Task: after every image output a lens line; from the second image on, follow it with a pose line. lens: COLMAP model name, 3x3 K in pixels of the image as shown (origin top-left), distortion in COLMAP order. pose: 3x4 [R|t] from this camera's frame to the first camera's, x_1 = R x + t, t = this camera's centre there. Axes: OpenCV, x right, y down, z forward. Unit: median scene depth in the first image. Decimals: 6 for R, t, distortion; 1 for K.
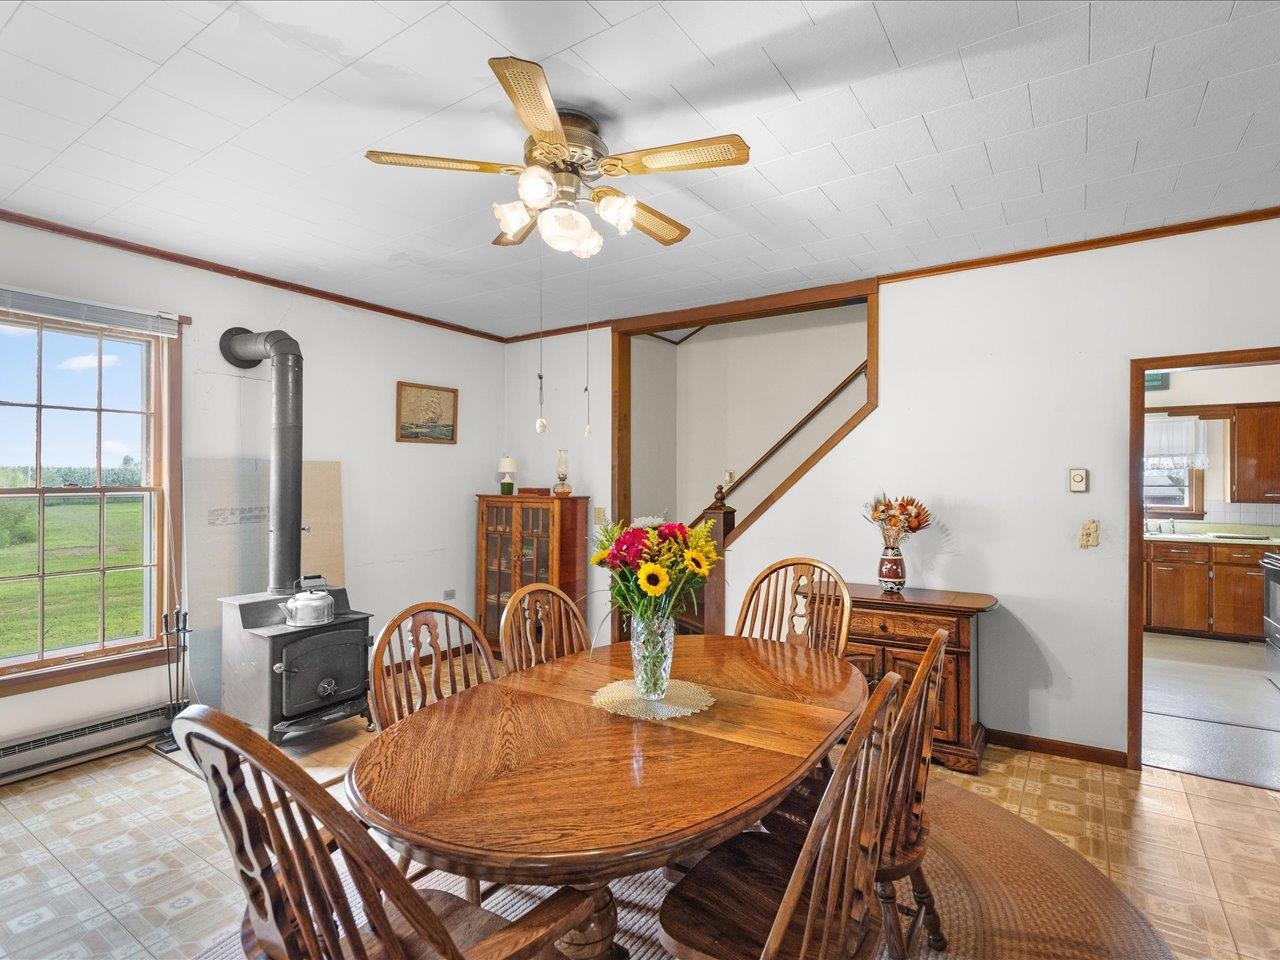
lens RADIAL K [[648.3, 0, 642.7], [0, 648.3, 481.6], [0, 0, 1]] dist [0.009823, -0.002681]
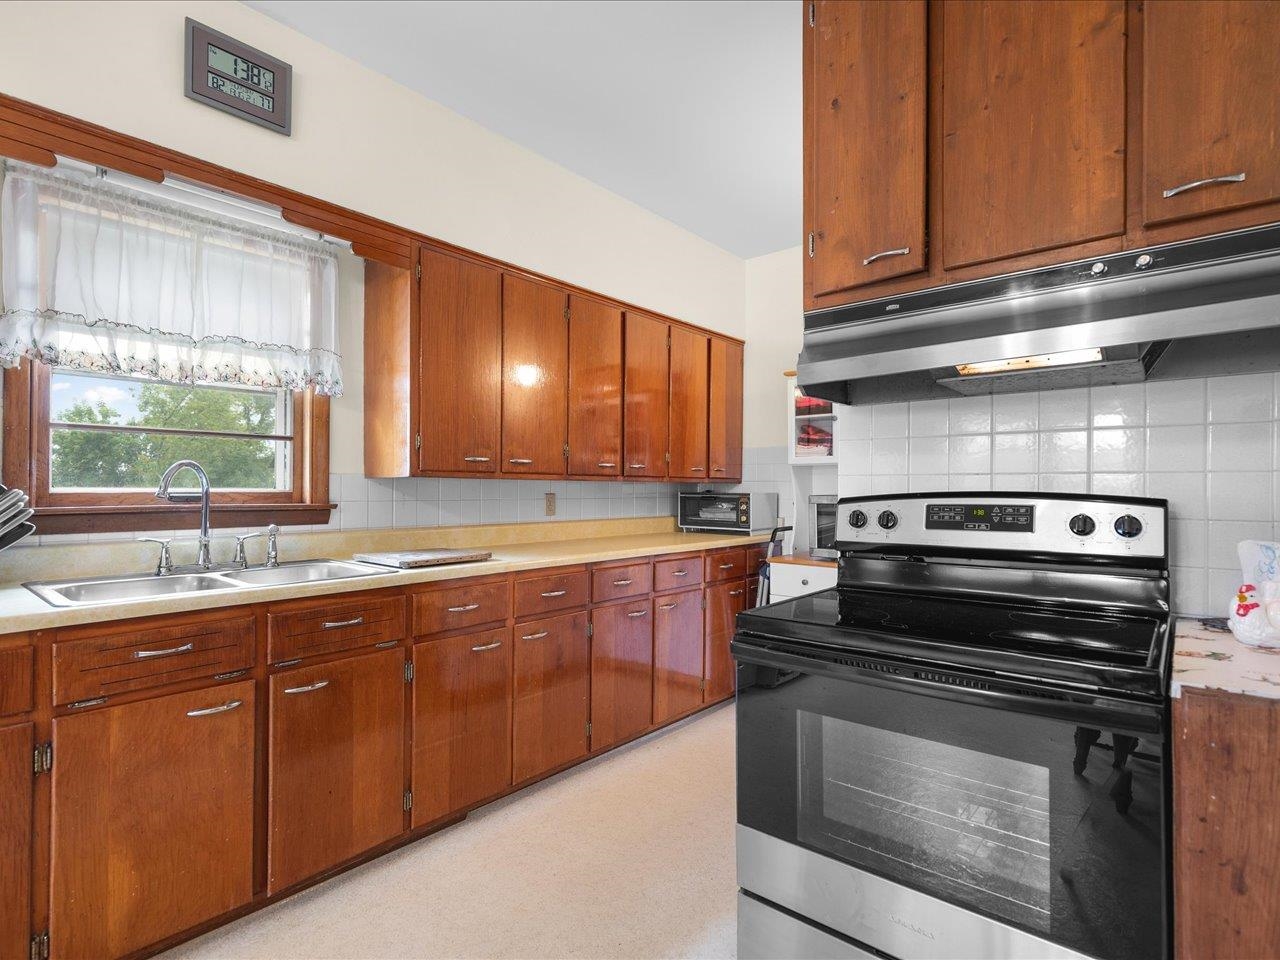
lens RADIAL K [[648.3, 0, 640.9], [0, 648.3, 487.1], [0, 0, 1]] dist [0.009823, -0.002681]
pose [[0.101738, 0.004879, 0.994799, 0.504065], [-0.002654, 0.999986, -0.004633, 0.039611], [-0.994808, -0.002169, 0.101749, 0.801894]]
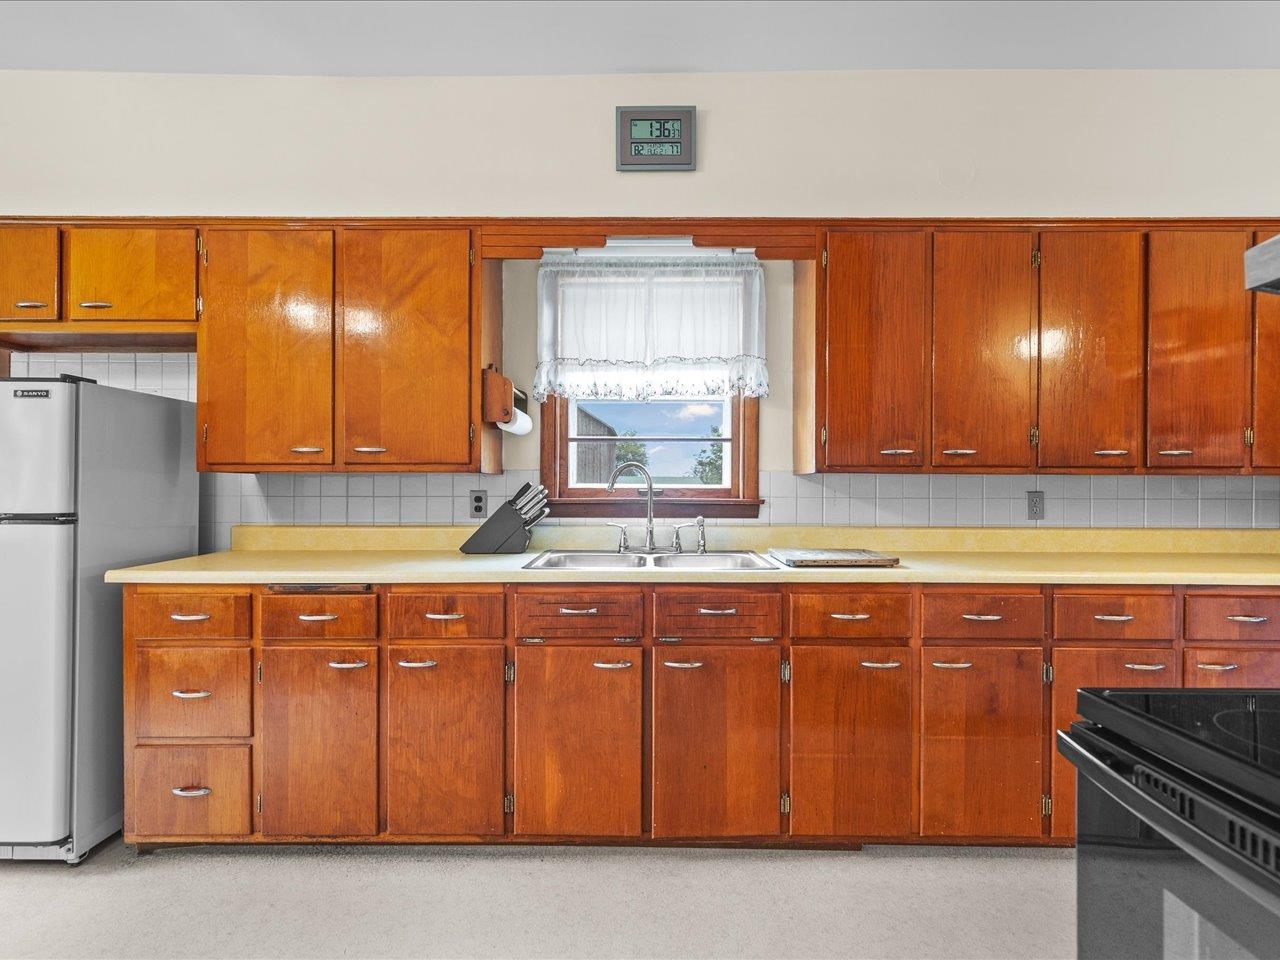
lens RADIAL K [[648.3, 0, 647.2], [0, 648.3, 483.5], [0, 0, 1]] dist [0.009823, -0.002681]
pose [[0.824566, 0.003758, 0.565753, 0.585191], [-0.003691, 0.999992, -0.001262, 0.039097], [-0.565754, -0.001048, 0.824574, 0.722015]]
